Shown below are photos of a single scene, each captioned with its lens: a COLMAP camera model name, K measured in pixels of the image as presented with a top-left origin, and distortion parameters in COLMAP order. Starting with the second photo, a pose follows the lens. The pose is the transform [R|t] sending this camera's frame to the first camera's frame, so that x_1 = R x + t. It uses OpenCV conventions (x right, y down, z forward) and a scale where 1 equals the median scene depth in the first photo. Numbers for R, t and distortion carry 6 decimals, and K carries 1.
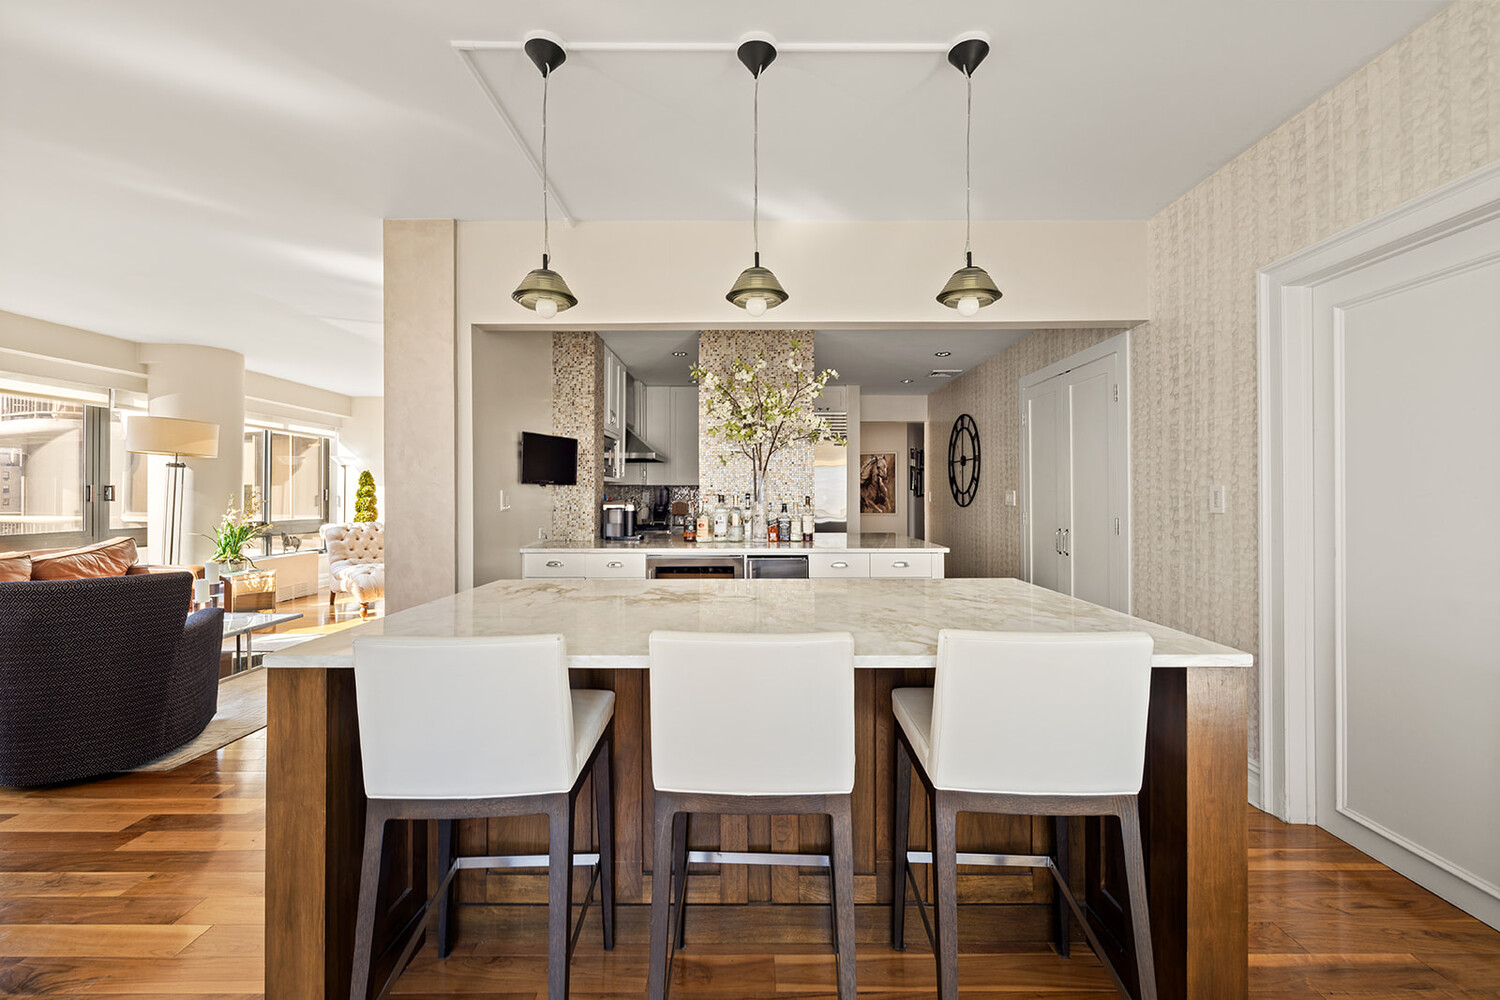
lens RADIAL K [[628.4, 0, 748.3], [0, 628.4, 493.2], [0, 0, 1]] dist [0.000227, 0.000120]
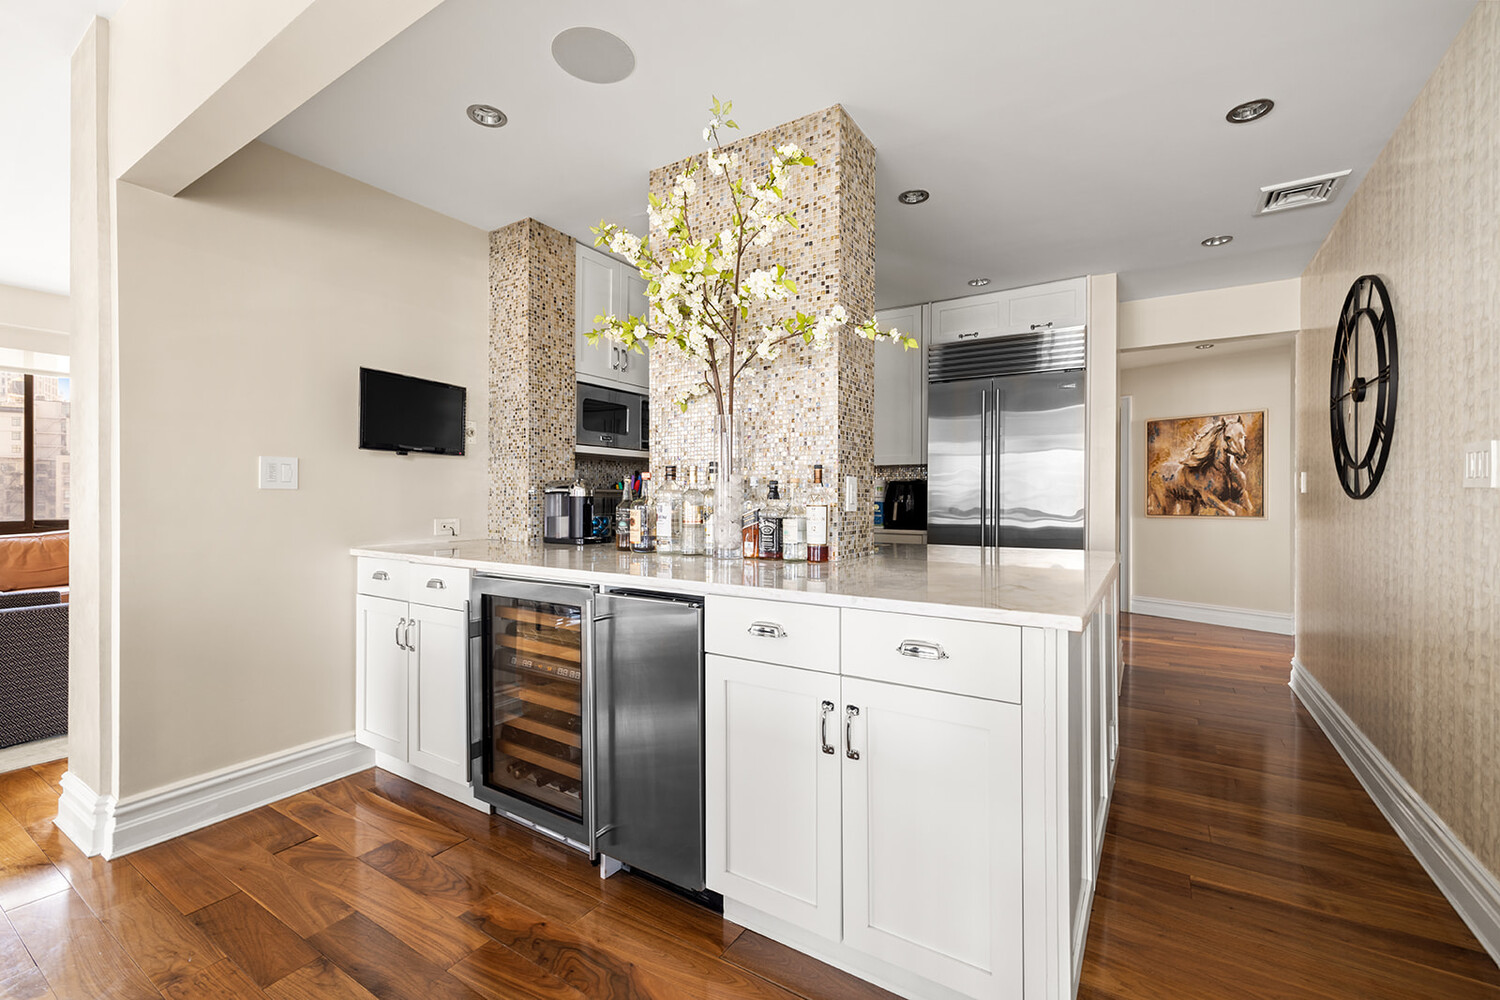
lens RADIAL K [[628.4, 0, 754.3], [0, 628.4, 494.8], [0, 0, 1]] dist [0.000227, 0.000120]
pose [[0.850979, 0.002742, -0.525193, 0.230177], [-0.002616, 0.999996, 0.000982, 0.020565], [0.525194, 0.000538, 0.850982, 0.451540]]
